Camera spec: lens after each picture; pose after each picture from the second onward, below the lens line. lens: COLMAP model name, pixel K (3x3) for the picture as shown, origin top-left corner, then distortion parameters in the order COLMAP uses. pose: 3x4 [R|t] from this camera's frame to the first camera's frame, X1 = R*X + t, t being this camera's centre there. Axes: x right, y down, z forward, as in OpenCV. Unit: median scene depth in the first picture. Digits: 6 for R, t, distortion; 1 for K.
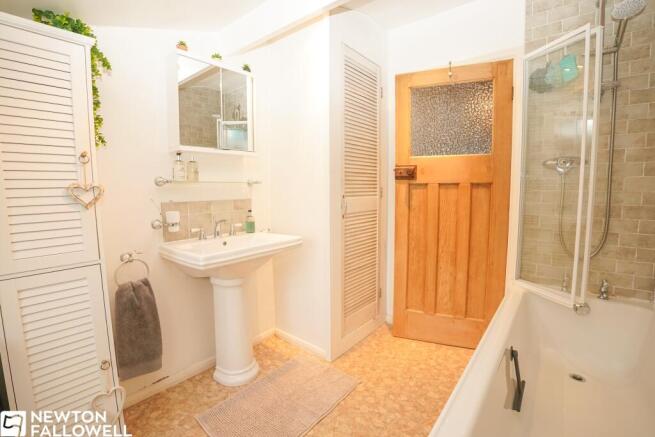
lens RADIAL K [[296.3, 0, 329.1], [0, 296.3, 218.1], [0, 0, 1]] dist [-0.083992, 0.021504]
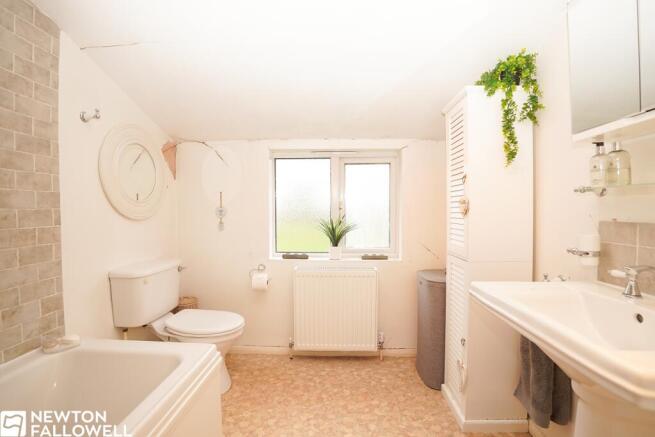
lens RADIAL K [[296.3, 0, 329.1], [0, 296.3, 218.1], [0, 0, 1]] dist [-0.083992, 0.021504]
pose [[-0.798674, 0.021950, -0.601364, 0.693370], [-0.051323, 0.993209, 0.104415, -0.154596], [0.599572, 0.114257, -0.792123, 1.737114]]
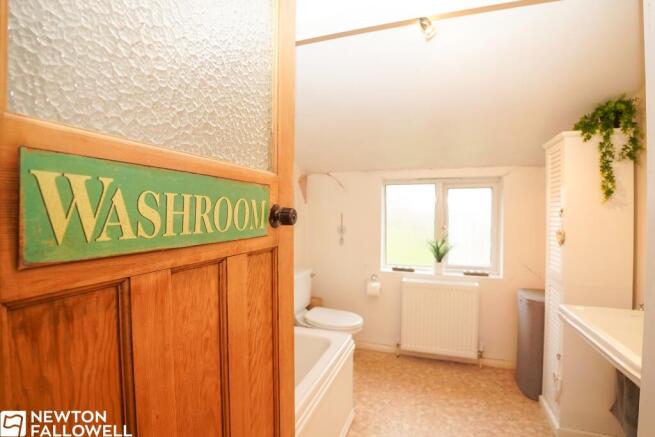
lens RADIAL K [[296.3, 0, 329.1], [0, 296.3, 218.1], [0, 0, 1]] dist [-0.083992, 0.021504]
pose [[-0.945999, 0.005595, -0.324121, 0.884222], [-0.028334, 0.994597, 0.099866, -0.247735], [0.322929, 0.103656, -0.940730, 1.911057]]
